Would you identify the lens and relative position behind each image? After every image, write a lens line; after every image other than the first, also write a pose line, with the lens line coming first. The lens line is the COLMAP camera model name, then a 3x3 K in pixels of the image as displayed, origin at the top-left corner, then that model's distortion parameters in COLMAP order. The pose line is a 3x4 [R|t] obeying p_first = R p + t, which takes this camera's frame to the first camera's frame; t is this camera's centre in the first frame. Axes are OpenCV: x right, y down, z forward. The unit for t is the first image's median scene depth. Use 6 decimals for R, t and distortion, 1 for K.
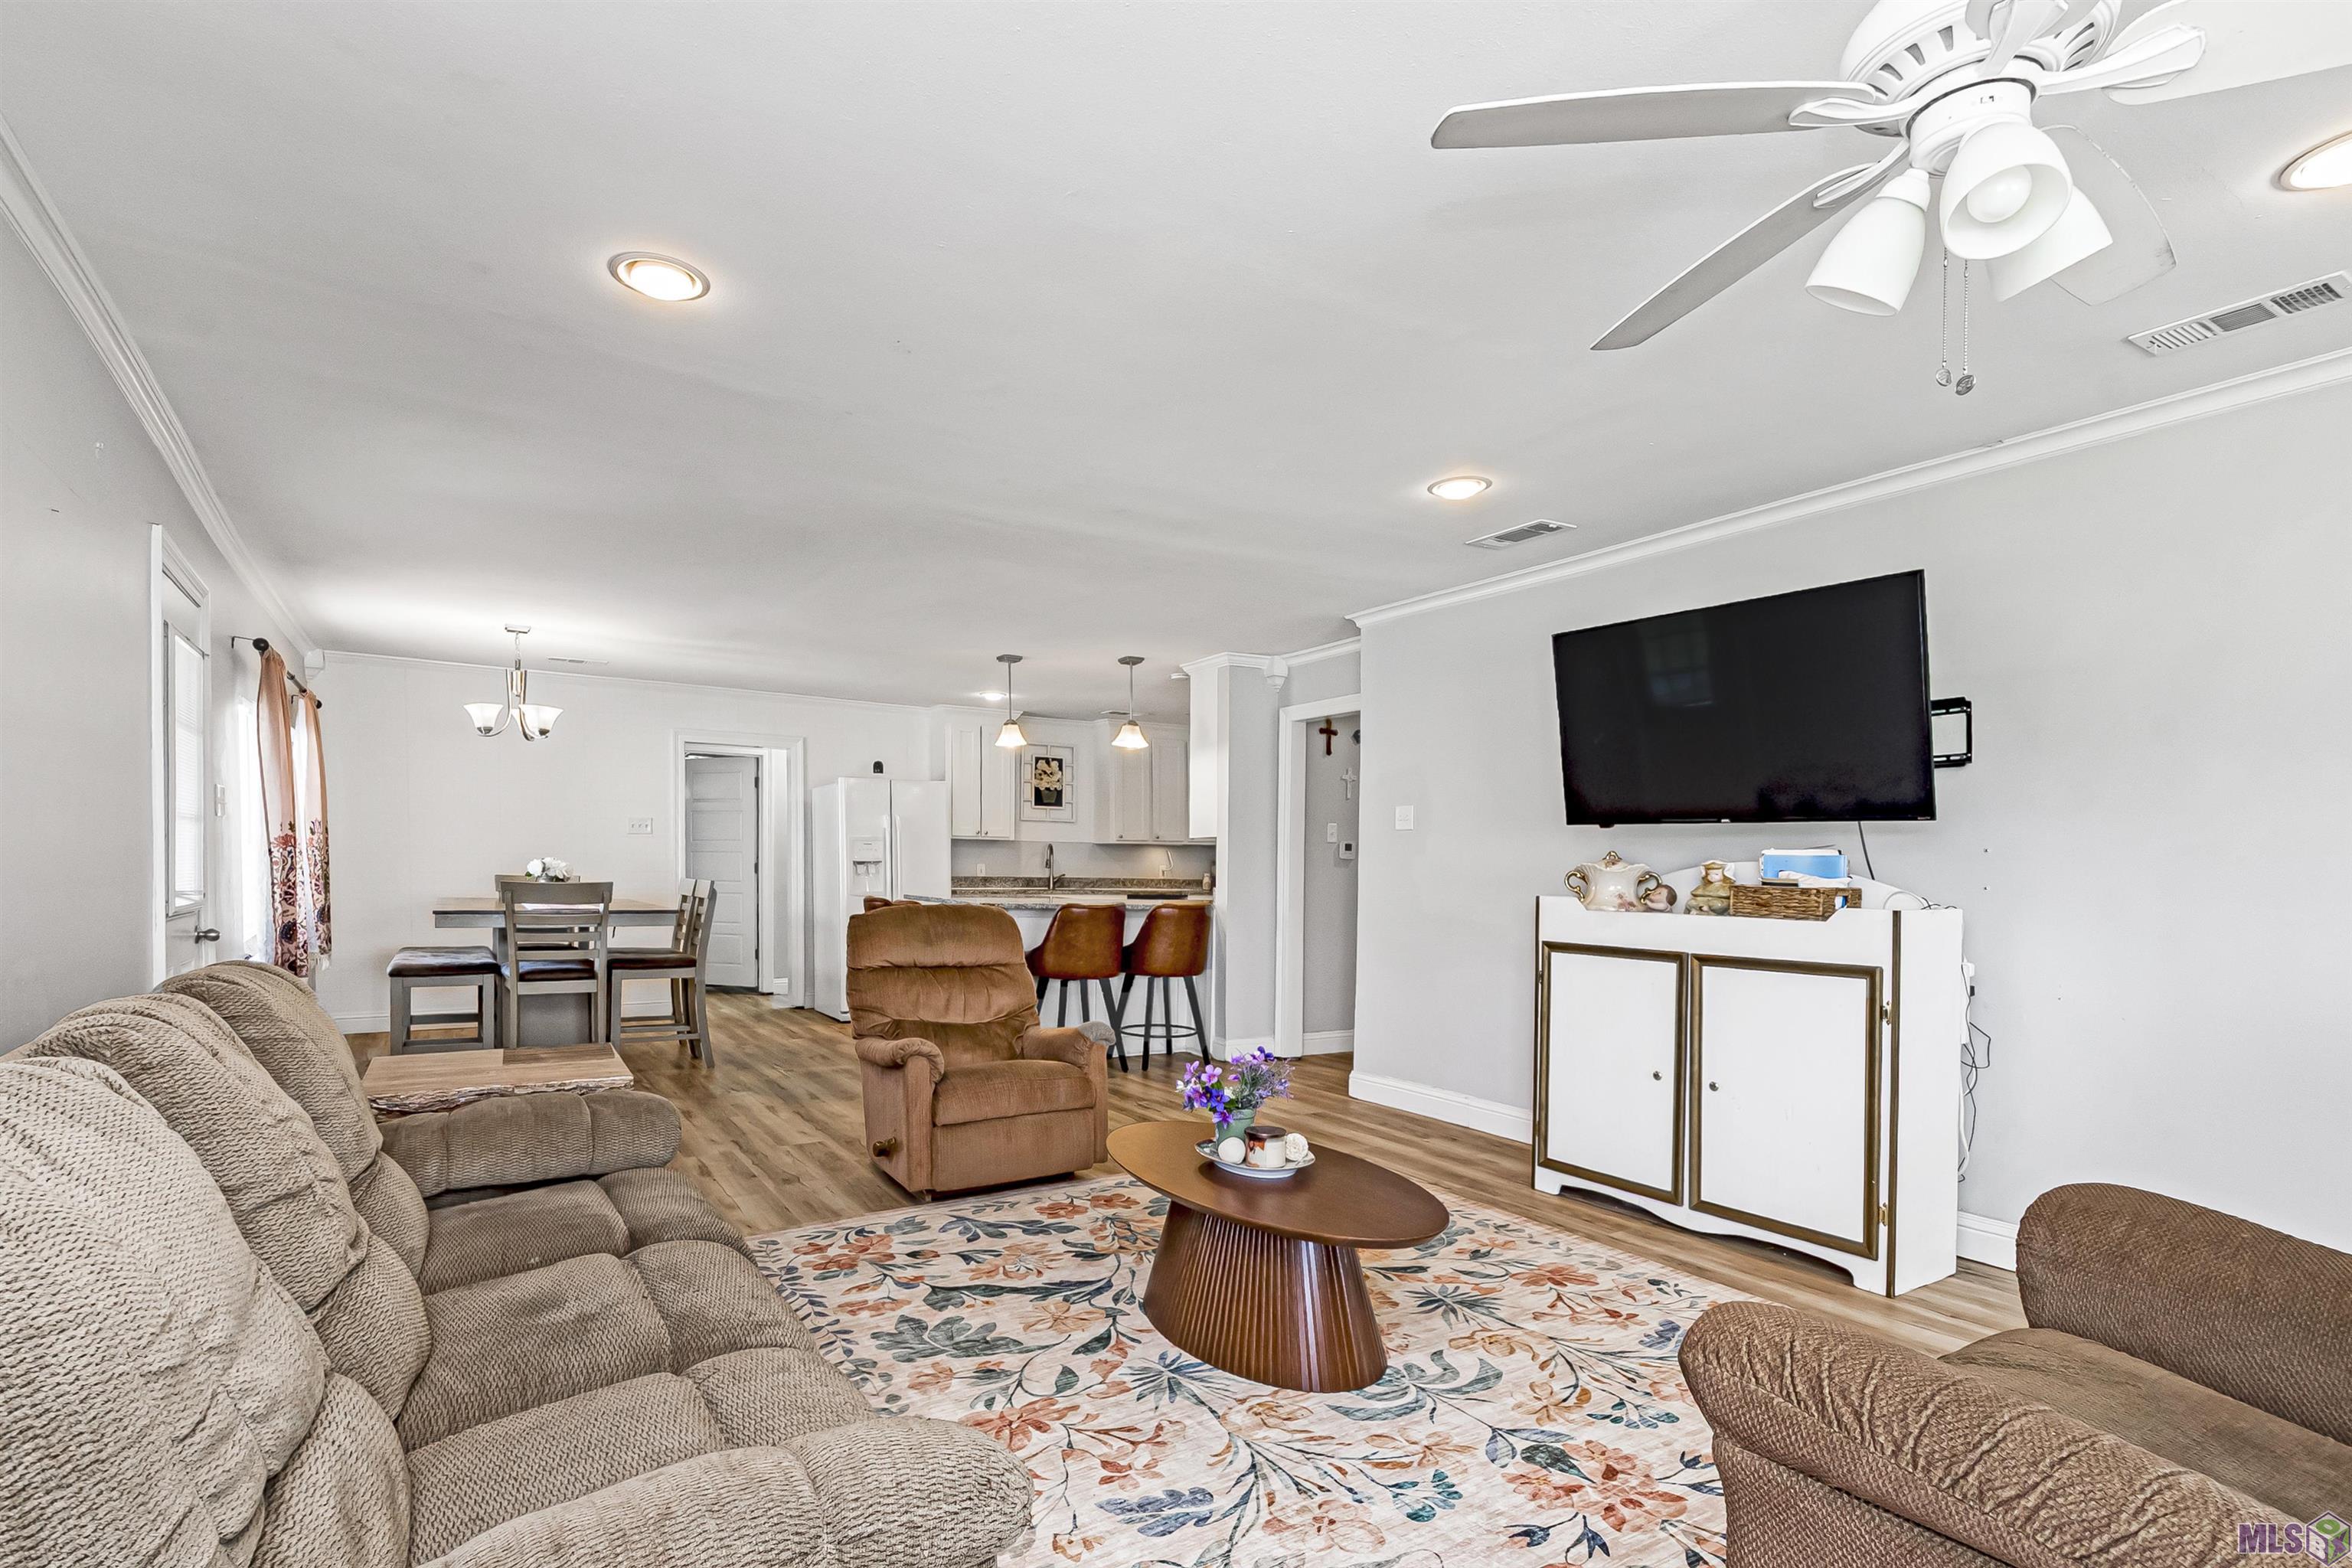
lens RADIAL K [[1168.4, 0, 1160.9], [0, 1168.4, 869.1], [0, 0, 1]] dist [0.002083, 0.000118]
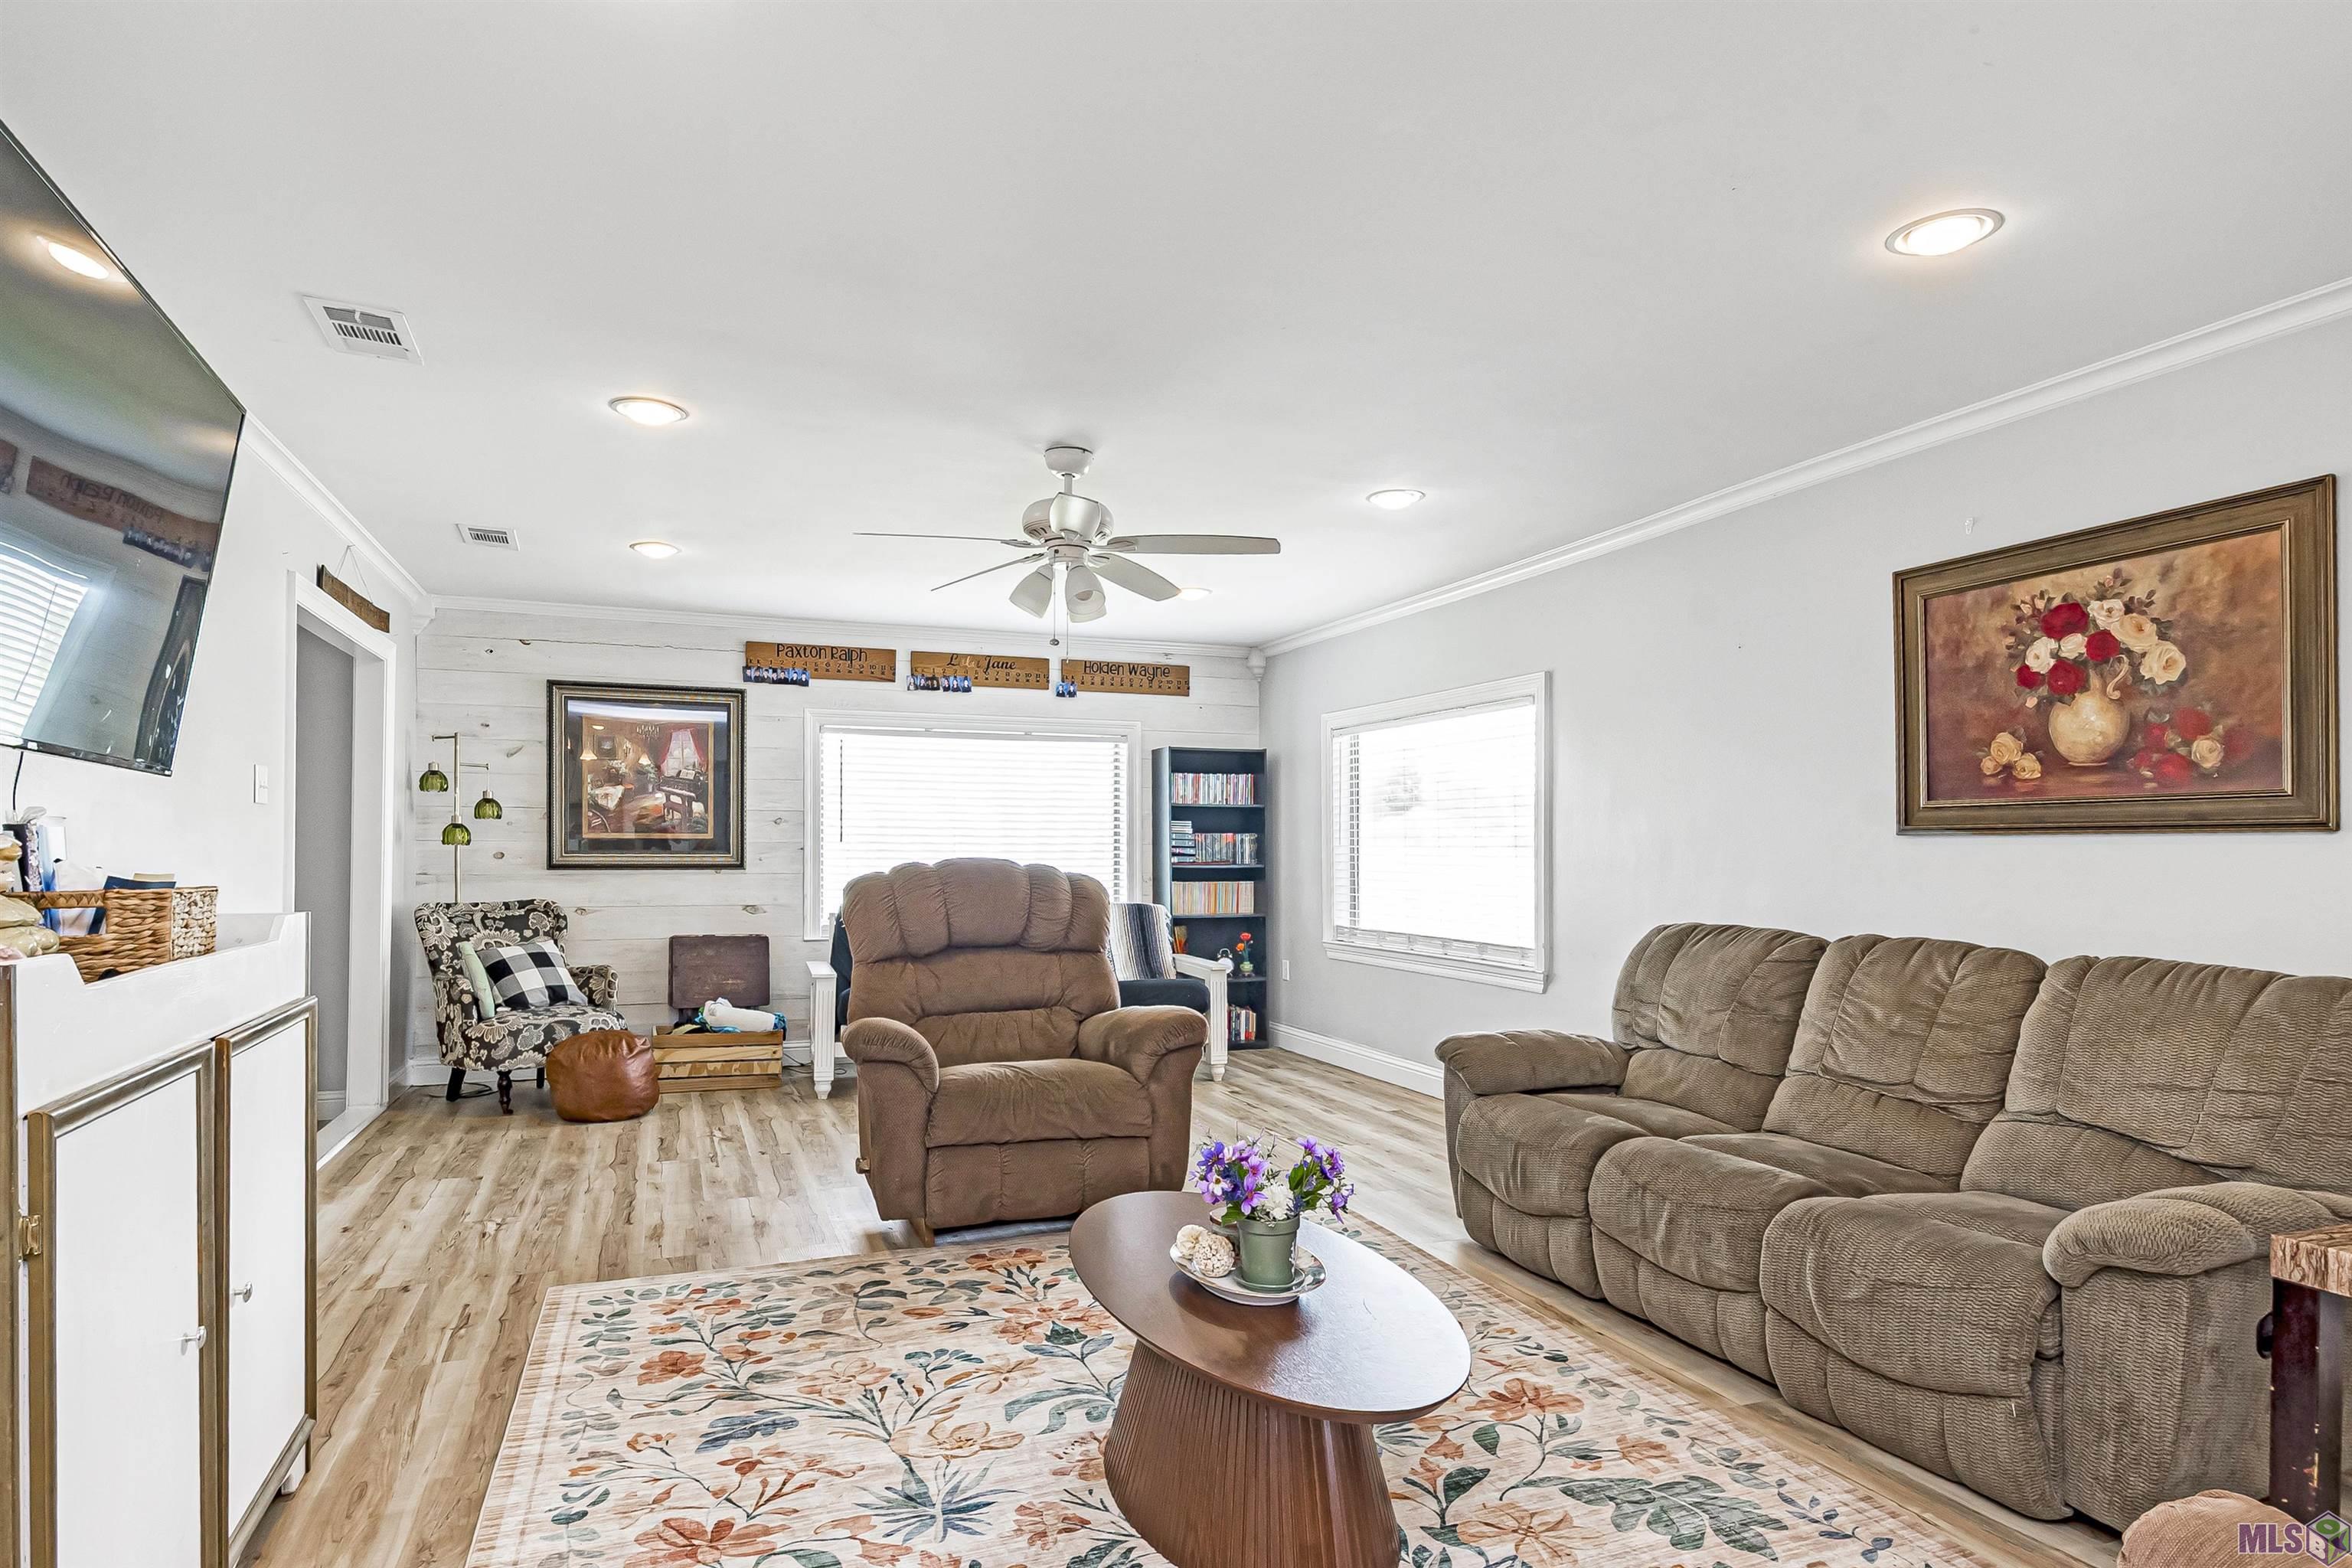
lens RADIAL K [[1290.6, 0, 1153.4], [0, 1290.6, 847.0], [0, 0, 1]] dist [0.002059, -0.000989]
pose [[-0.979925, -0.016962, 0.198642, -0.013286], [-0.016159, 0.999853, 0.005666, -0.013640], [-0.198709, 0.002343, -0.980056, 1.447691]]
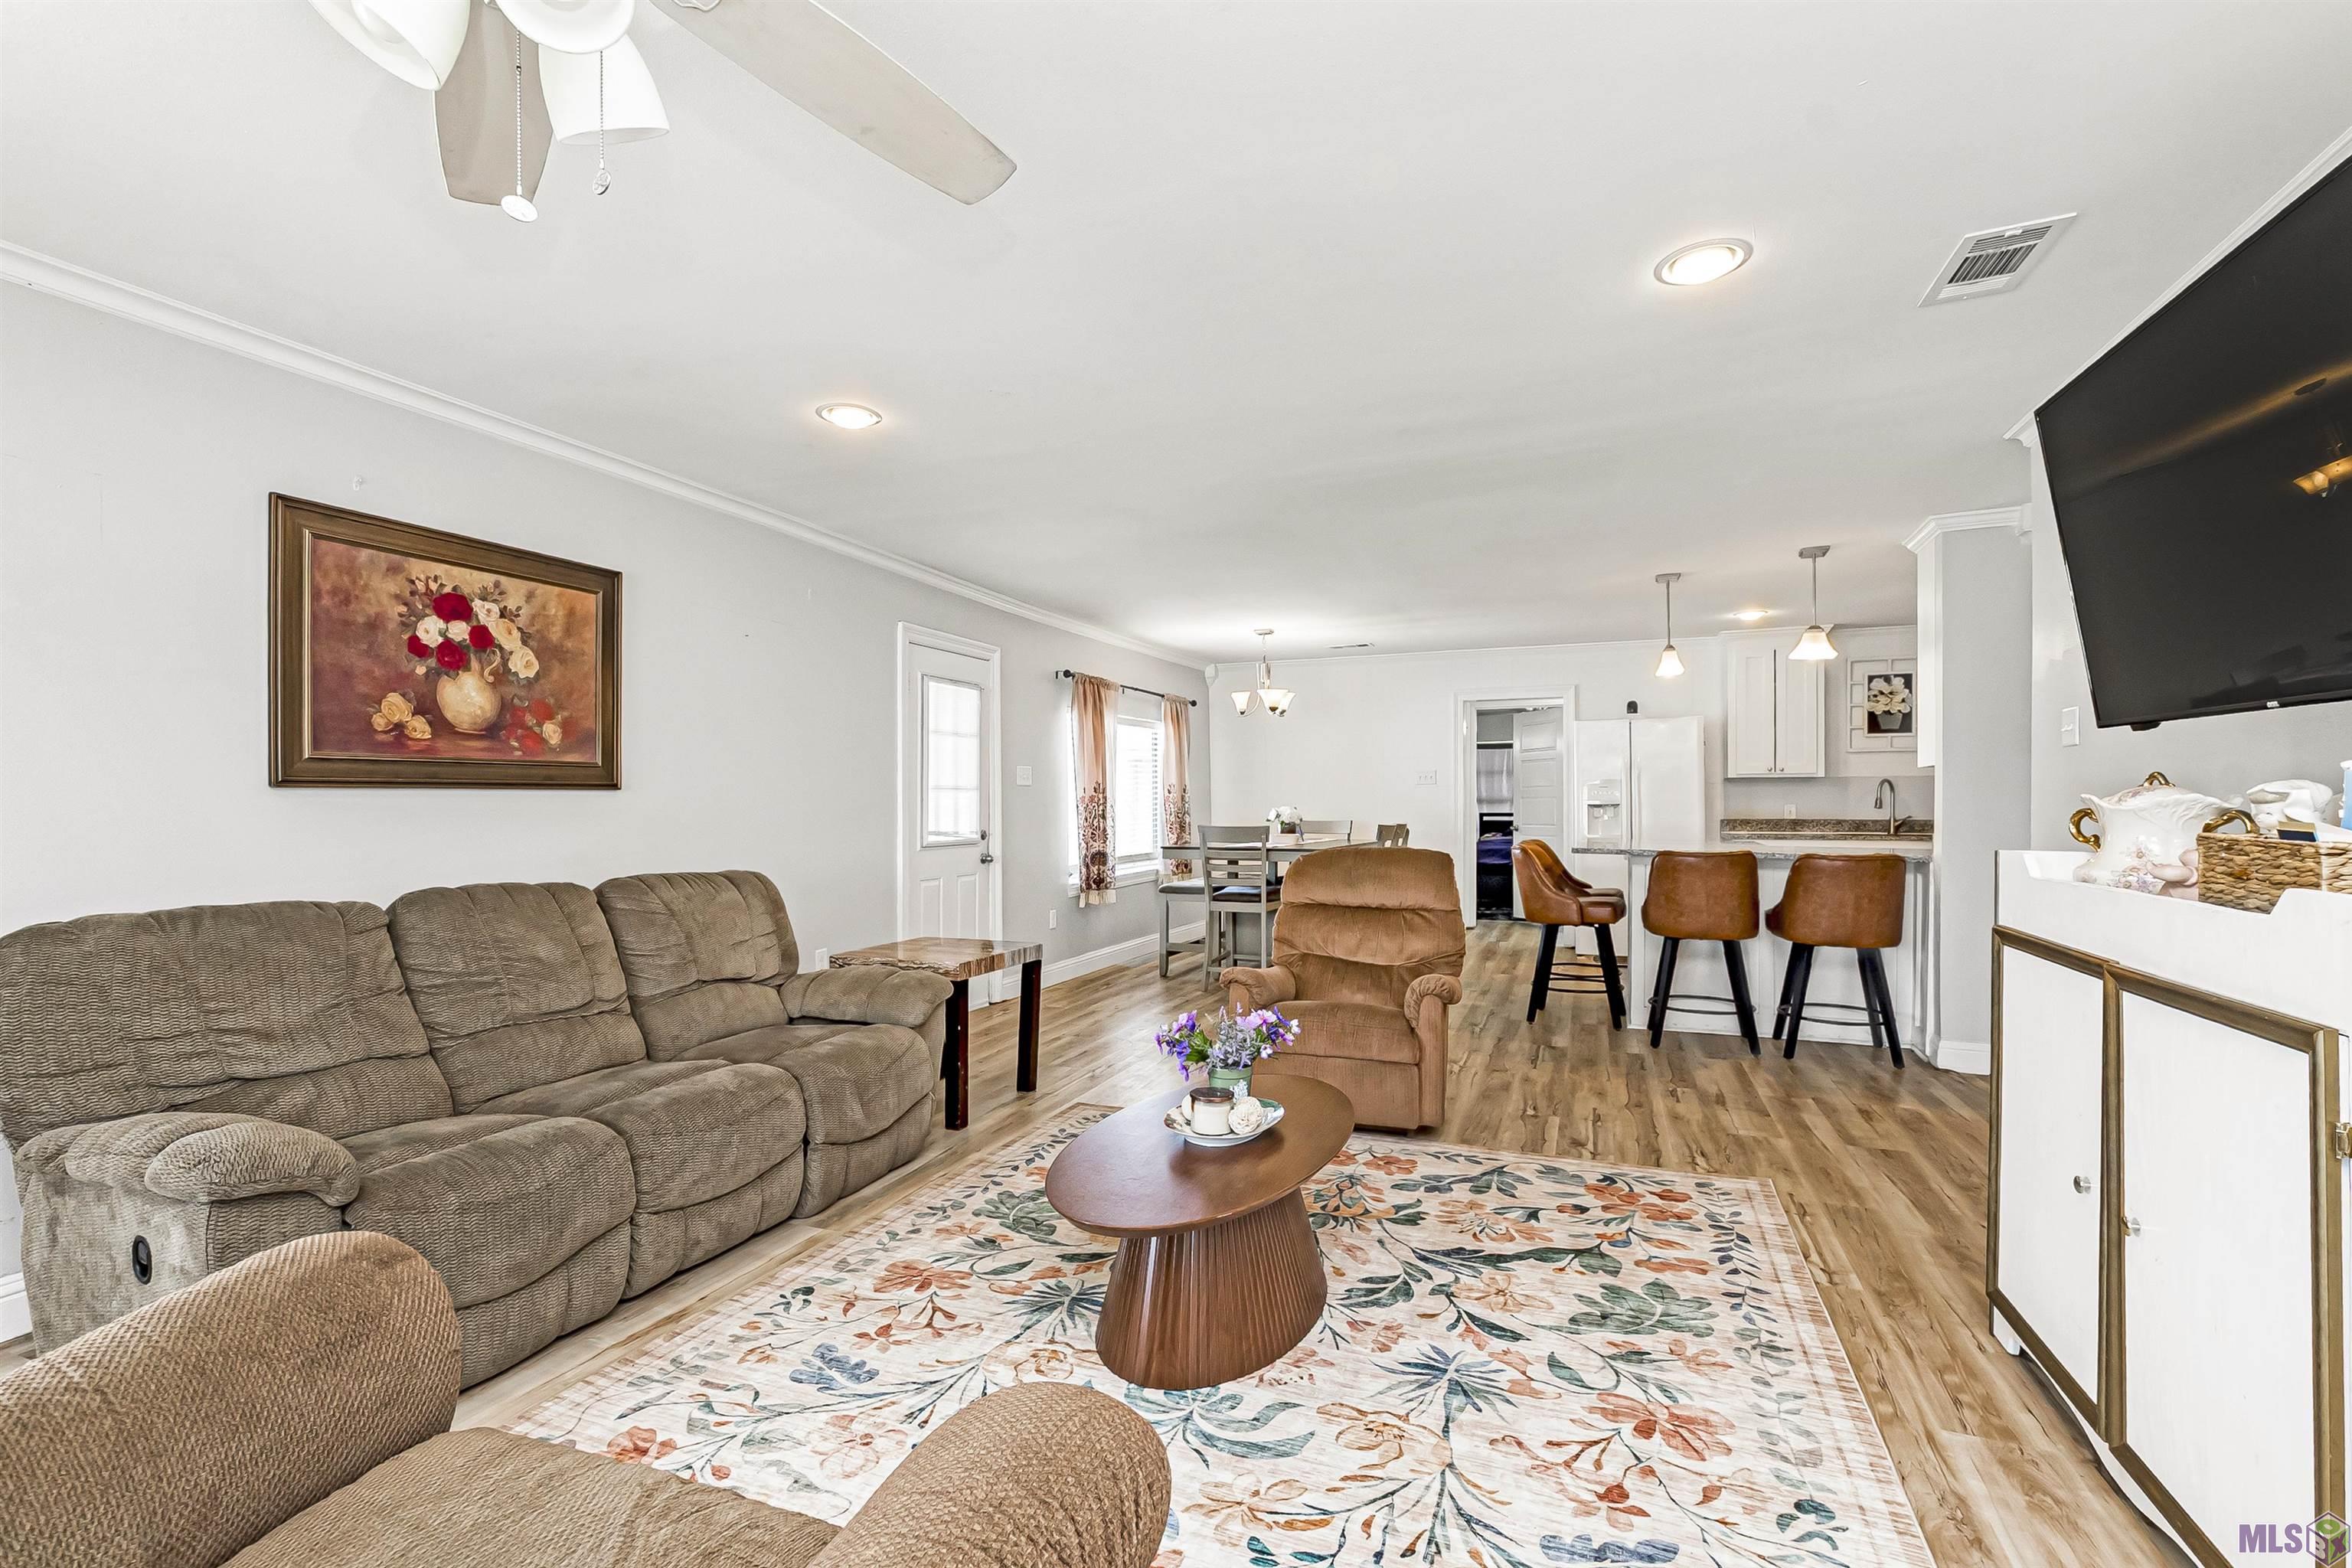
lens RADIAL K [[1069.4, 0, 1150.2], [0, 1069.4, 806.9], [0, 0, 1]] dist [-0.000067, -0.000137]
pose [[0.571994, -0.012151, -0.820168, 0.608588], [0.009163, 0.999923, -0.008424, 0.000040], [0.820207, -0.002696, 0.572061, 0.373414]]
